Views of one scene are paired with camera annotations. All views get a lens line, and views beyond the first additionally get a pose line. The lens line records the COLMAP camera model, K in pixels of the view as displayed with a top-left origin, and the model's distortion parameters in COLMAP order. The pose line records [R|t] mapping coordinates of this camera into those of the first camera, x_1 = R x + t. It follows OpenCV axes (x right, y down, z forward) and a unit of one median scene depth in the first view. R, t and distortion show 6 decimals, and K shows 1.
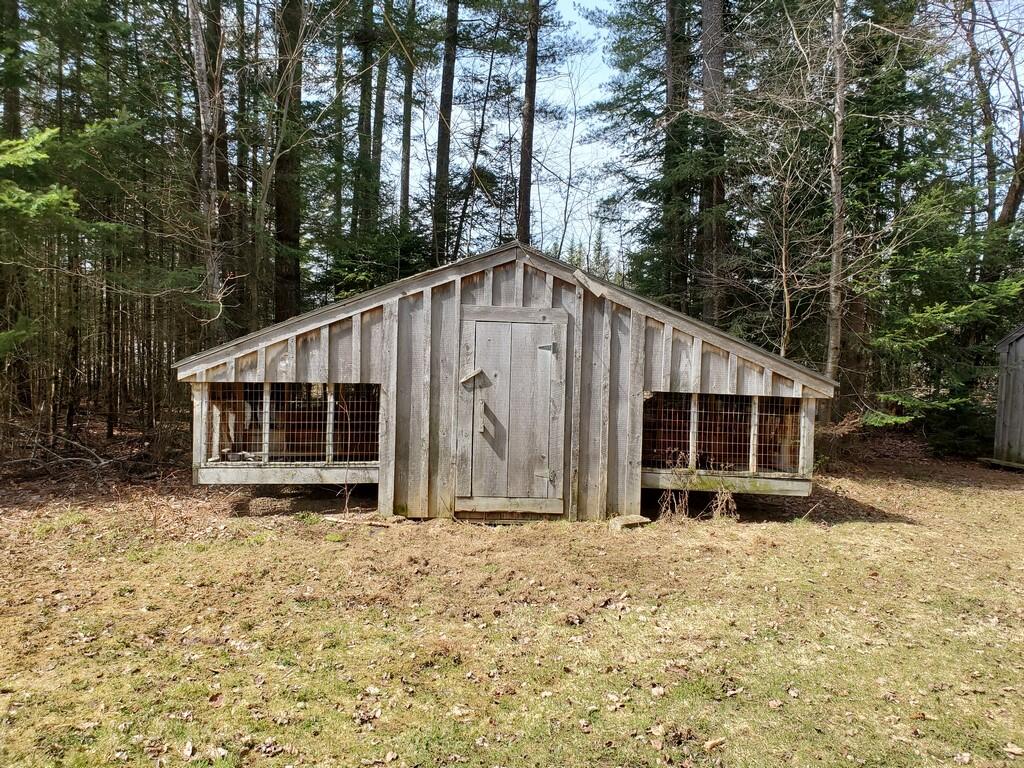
lens RADIAL K [[777.9, 0, 533.3], [0, 777.9, 382.1], [0, 0, 1]] dist [0.000040, -0.002274]
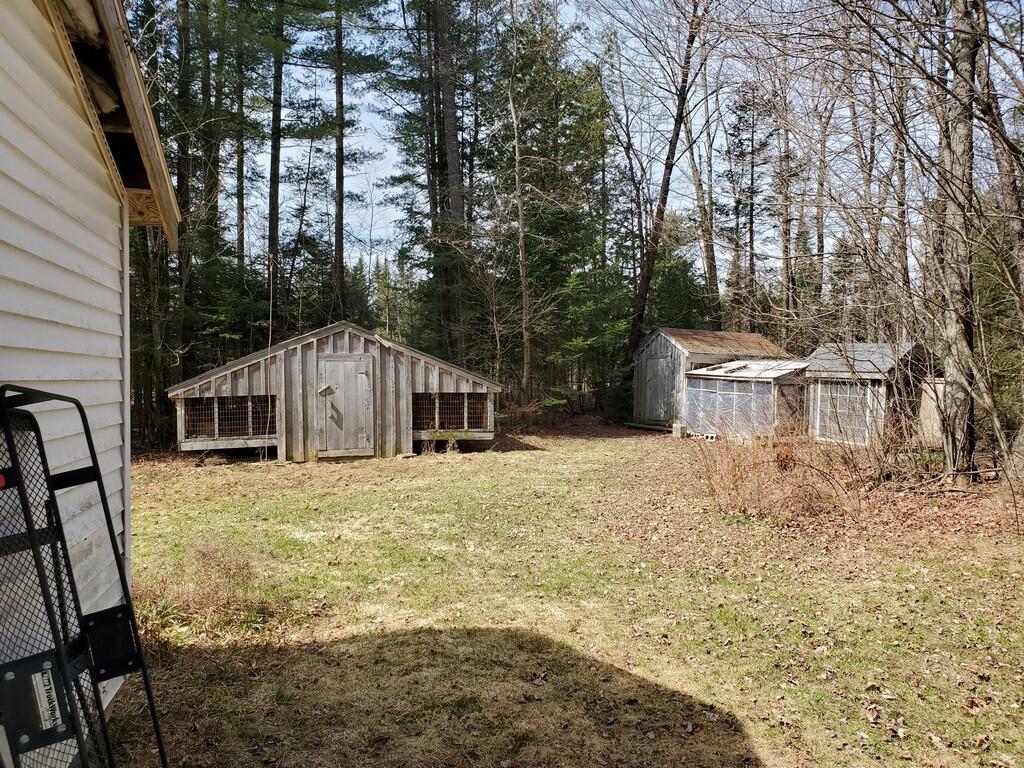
lens RADIAL K [[777.9, 0, 533.3], [0, 777.9, 382.1], [0, 0, 1]] dist [0.000040, -0.002274]
pose [[0.970332, -0.039958, 0.238452, -0.034244], [0.039817, 0.999192, 0.005408, -0.014621], [-0.238476, 0.004247, 0.971139, -1.054473]]
